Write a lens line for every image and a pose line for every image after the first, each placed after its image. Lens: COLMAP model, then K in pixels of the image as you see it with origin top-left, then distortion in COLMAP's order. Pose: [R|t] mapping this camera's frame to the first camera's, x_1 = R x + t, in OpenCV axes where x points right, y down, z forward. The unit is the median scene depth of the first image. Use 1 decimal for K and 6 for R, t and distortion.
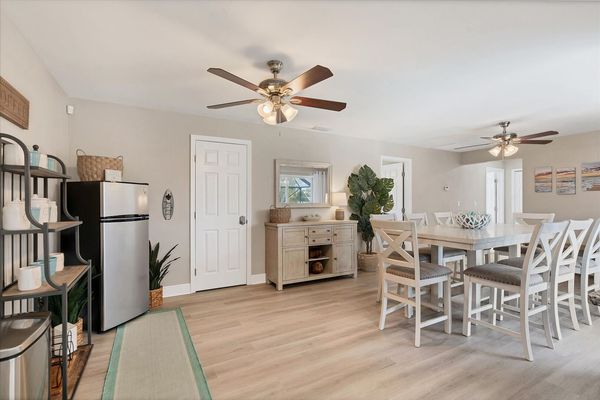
lens RADIAL K [[276.1, 0, 296.6], [0, 276.1, 203.0], [0, 0, 1]] dist [-0.002486, -0.000451]
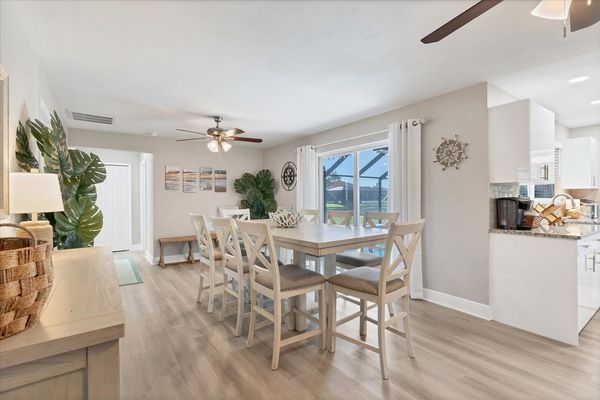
lens RADIAL K [[276.1, 0, 295.3], [0, 276.1, 196.7], [0, 0, 1]] dist [-0.002486, -0.000451]
pose [[-0.104515, 0.019371, 0.994335, -0.200431], [0.005614, 0.999806, -0.018887, 0.010484], [-0.994508, 0.003608, -0.104603, 0.705700]]
